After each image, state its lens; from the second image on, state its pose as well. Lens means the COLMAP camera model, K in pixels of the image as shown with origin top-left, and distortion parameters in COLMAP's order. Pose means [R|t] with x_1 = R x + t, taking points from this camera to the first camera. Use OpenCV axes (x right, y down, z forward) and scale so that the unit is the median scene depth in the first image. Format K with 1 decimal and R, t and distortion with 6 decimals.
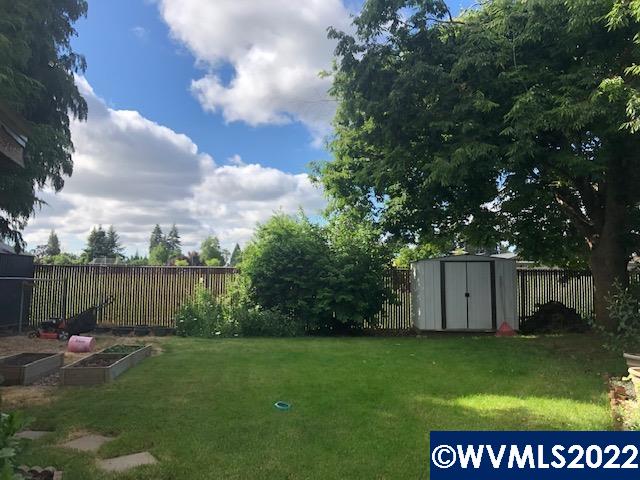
lens RADIAL K [[531.7, 0, 299.2], [0, 531.7, 237.8], [0, 0, 1]] dist [0.175205, -0.267251]
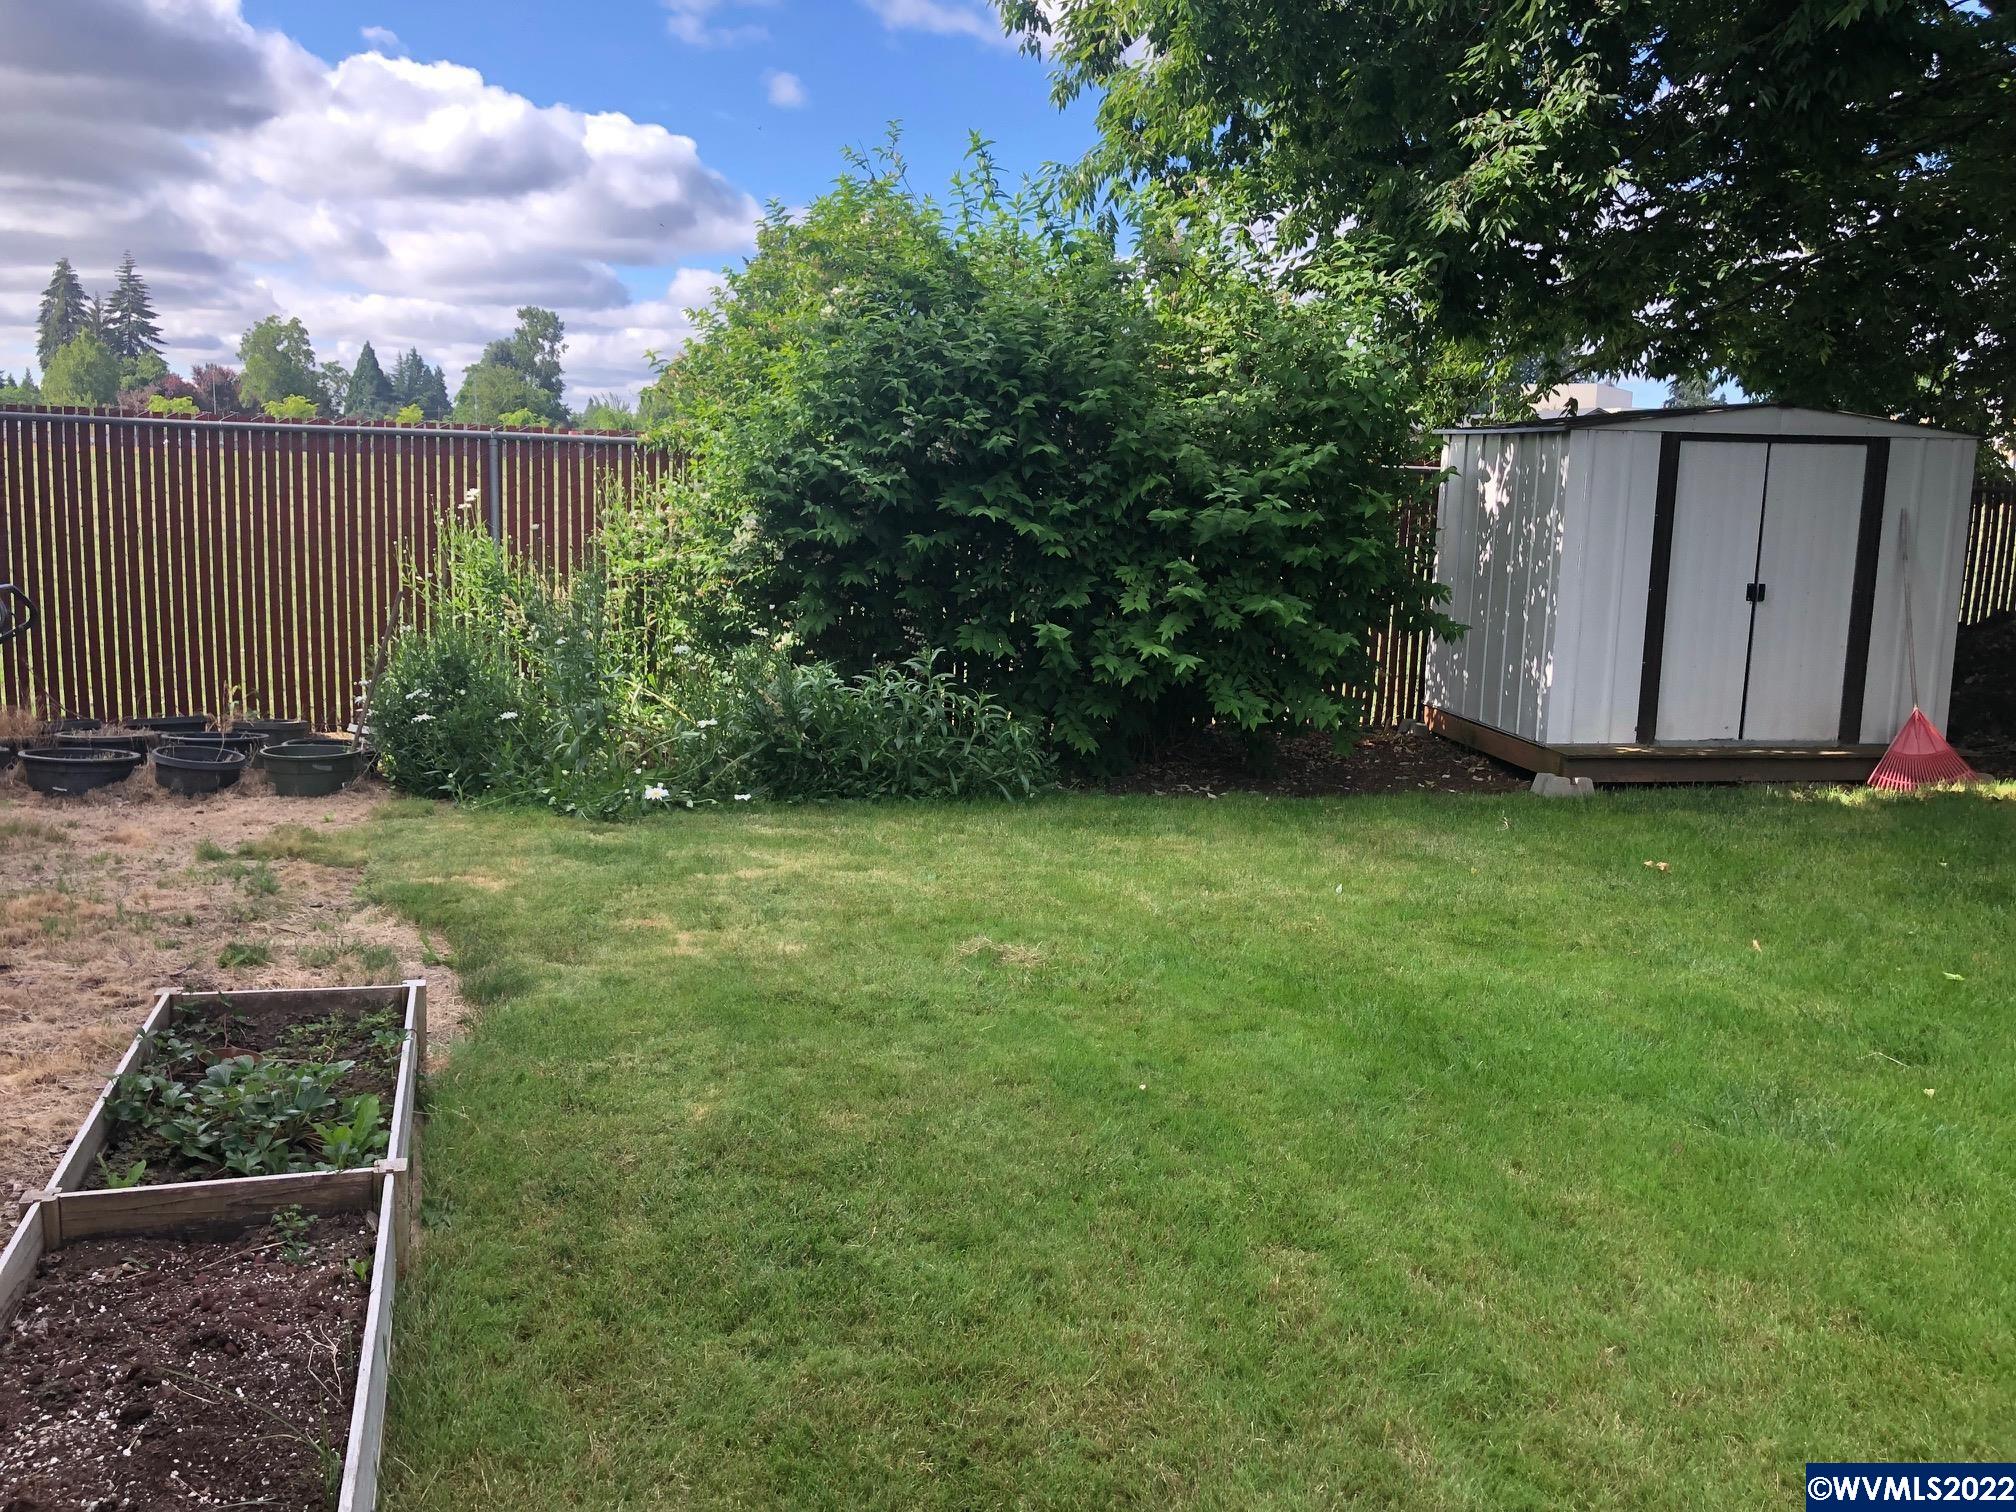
lens RADIAL K [[1639.2, 0, 939.5], [0, 1639.2, 756.6], [0, 0, 1]] dist [0.034912, -0.000725]
pose [[0.976265, -0.015413, 0.216029, -0.154370], [-0.037567, 0.970293, 0.238999, 0.020051], [-0.213295, -0.241442, 0.946684, 0.378113]]
